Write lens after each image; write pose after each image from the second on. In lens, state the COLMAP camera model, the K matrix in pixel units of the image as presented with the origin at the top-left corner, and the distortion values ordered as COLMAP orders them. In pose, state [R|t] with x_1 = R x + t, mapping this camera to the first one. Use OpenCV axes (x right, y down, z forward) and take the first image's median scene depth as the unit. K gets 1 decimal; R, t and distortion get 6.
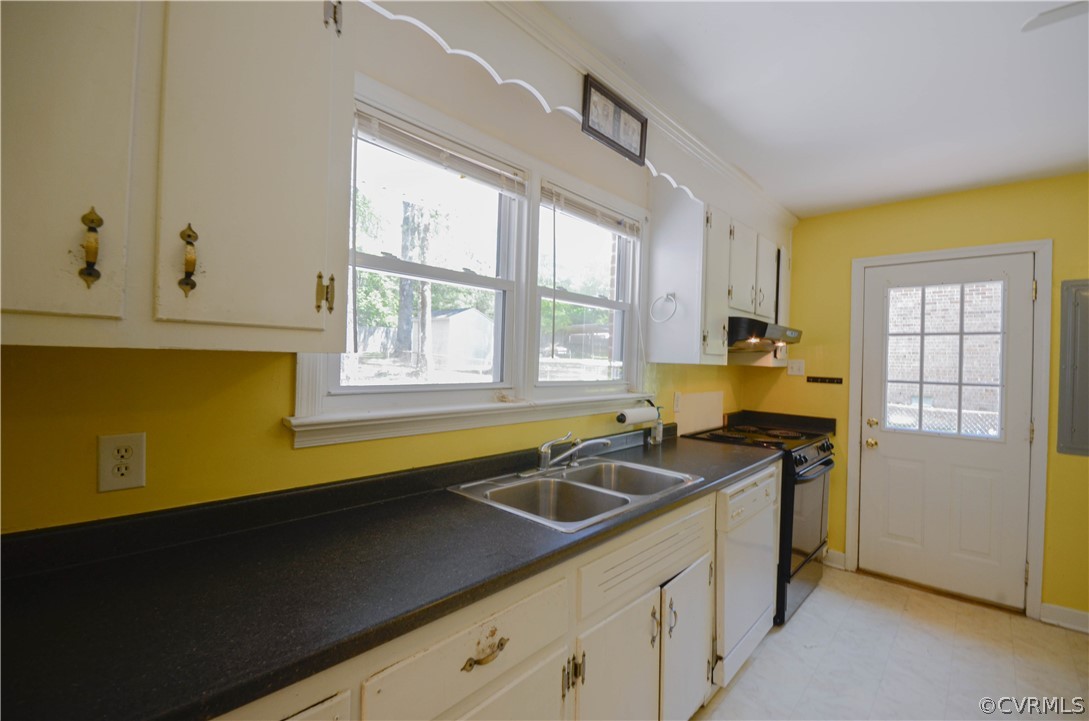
lens RADIAL K [[479.2, 0, 544.5], [0, 479.2, 360.5], [0, 0, 1]] dist [0.007153, -0.009372]
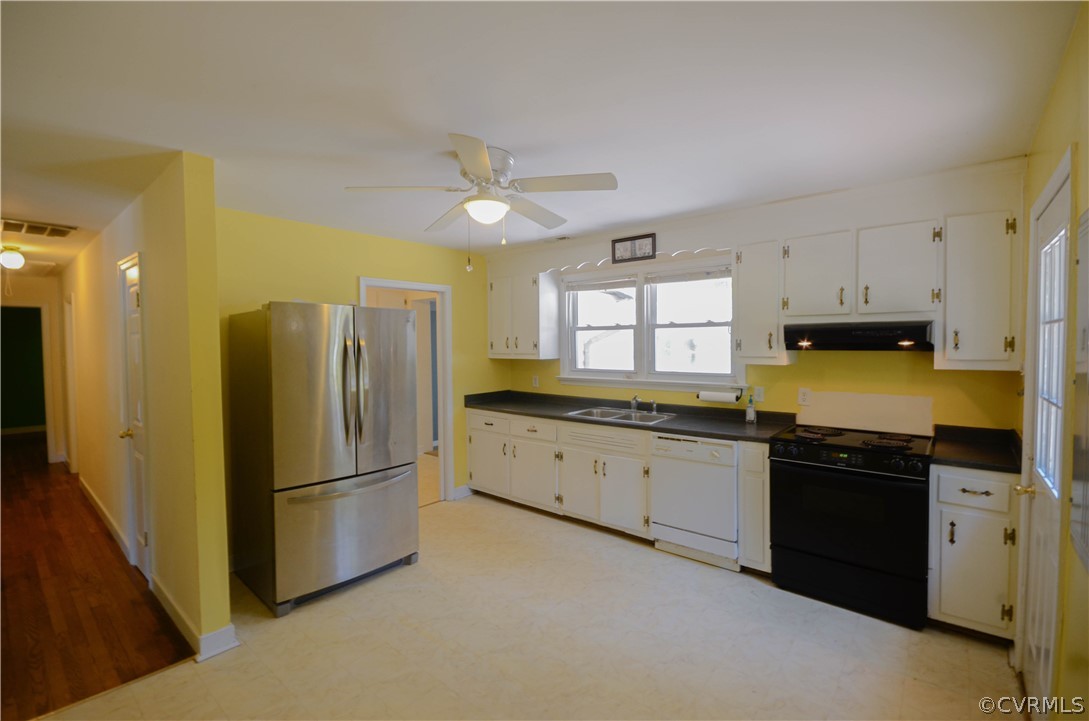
lens RADIAL K [[479.2, 0, 544.5], [0, 479.2, 360.5], [0, 0, 1]] dist [0.007153, -0.009372]
pose [[0.031403, 0.007733, -0.999477, 1.583469], [0.006227, 0.999949, 0.007932, -0.015336], [0.999487, -0.006473, 0.031353, 0.381153]]
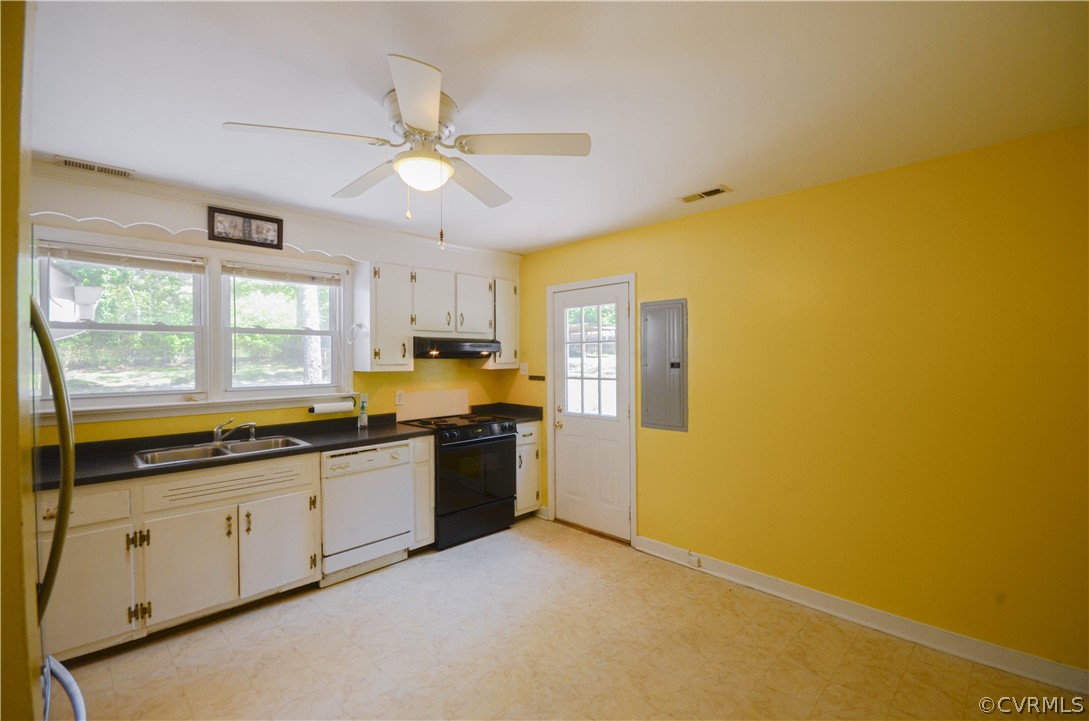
lens RADIAL K [[479.2, 0, 544.5], [0, 479.2, 360.5], [0, 0, 1]] dist [0.007153, -0.009372]
pose [[0.997979, -0.032641, -0.054529, 0.868691], [0.032845, 0.999456, 0.002850, -0.012643], [0.054406, -0.004636, 0.998508, -0.404563]]
